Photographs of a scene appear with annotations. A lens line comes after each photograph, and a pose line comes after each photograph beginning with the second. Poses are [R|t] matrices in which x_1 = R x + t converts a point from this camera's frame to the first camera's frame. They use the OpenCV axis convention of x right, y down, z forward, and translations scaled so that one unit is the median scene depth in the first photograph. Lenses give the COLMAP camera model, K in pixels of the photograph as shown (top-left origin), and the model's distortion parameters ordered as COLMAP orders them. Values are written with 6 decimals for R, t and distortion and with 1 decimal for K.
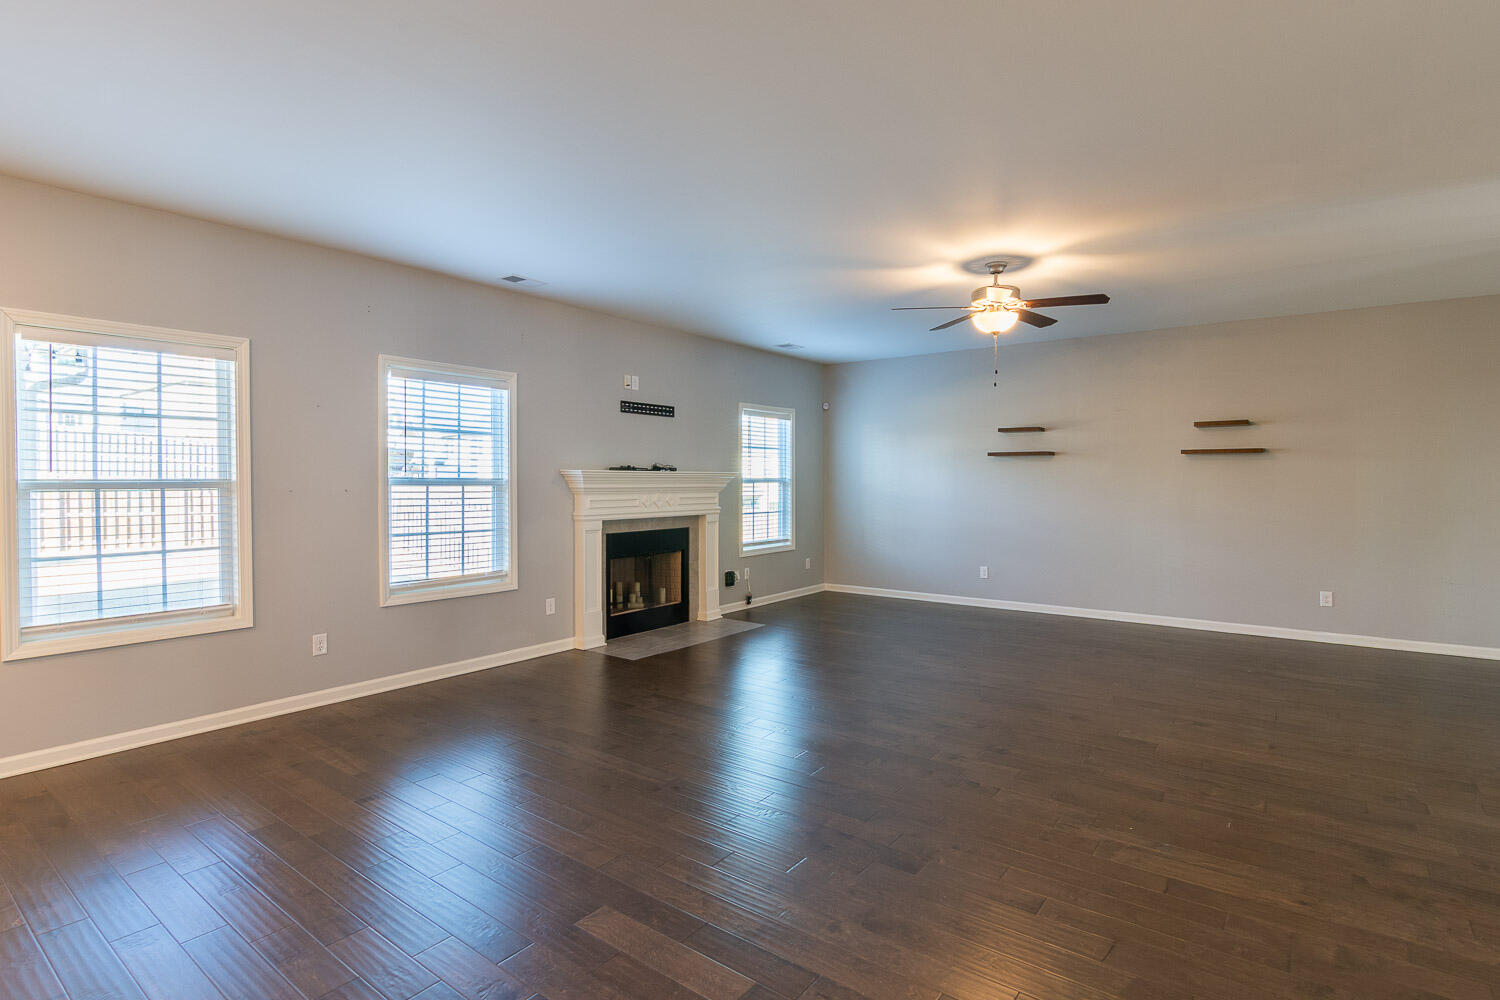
lens RADIAL K [[738.8, 0, 754.5], [0, 738.8, 487.4], [0, 0, 1]] dist [-0.000124, -0.001077]
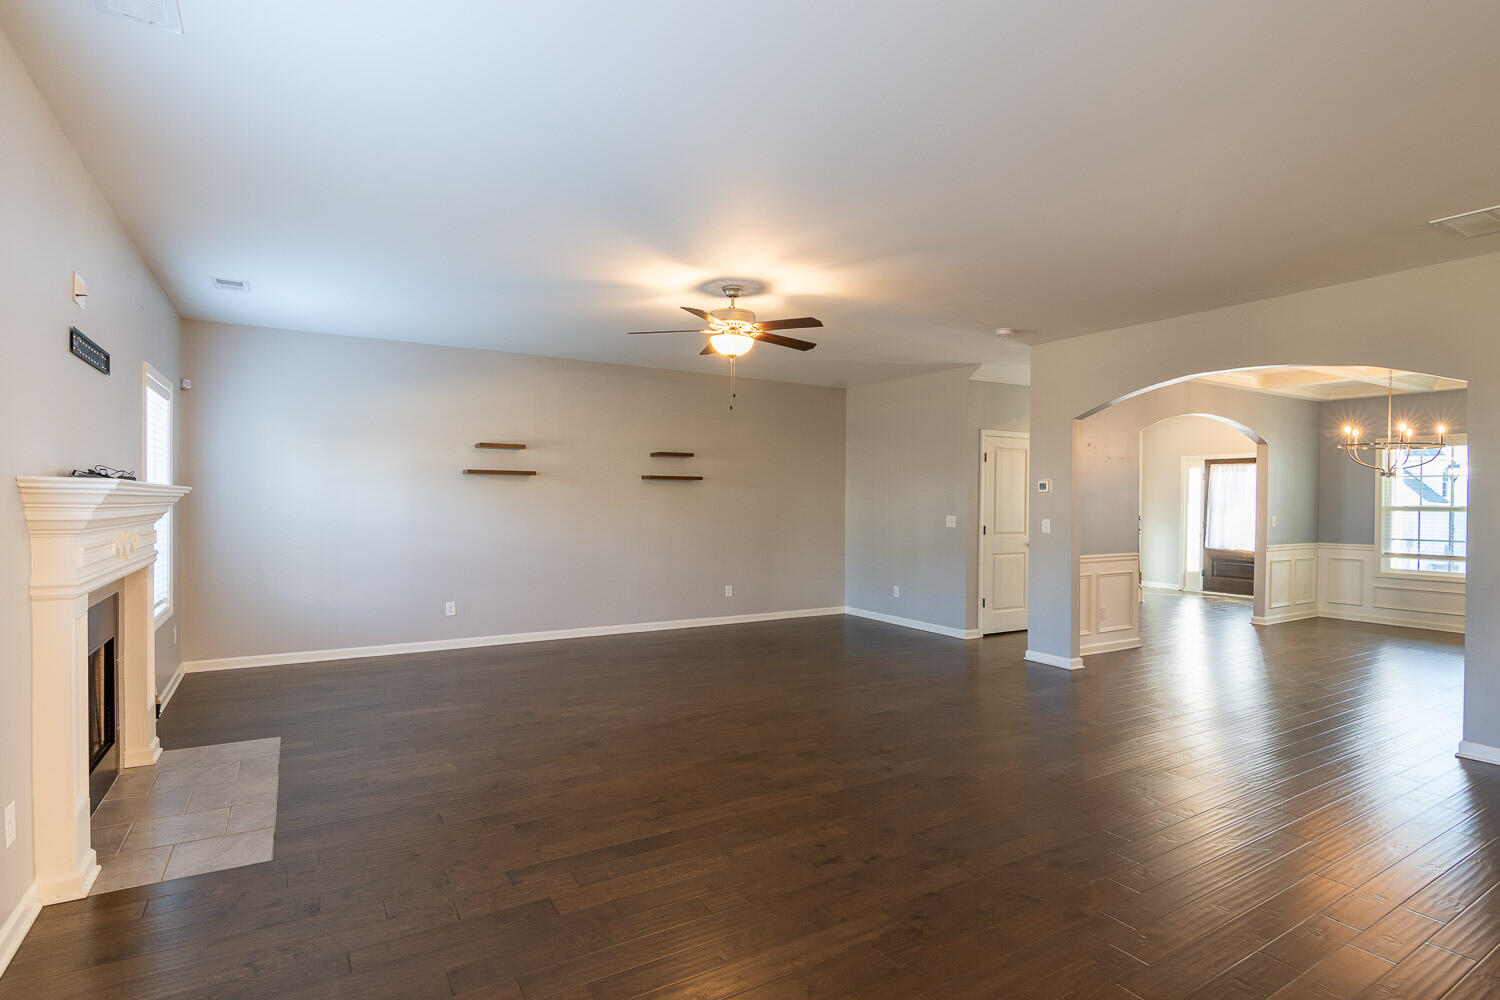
lens RADIAL K [[738.8, 0, 755.8], [0, 738.8, 508.8], [0, 0, 1]] dist [-0.000124, -0.001077]
pose [[0.381255, -0.008995, 0.924426, -0.580884], [0.004040, 0.999959, 0.008064, -0.010768], [-0.924461, 0.000660, 0.381276, 0.583465]]
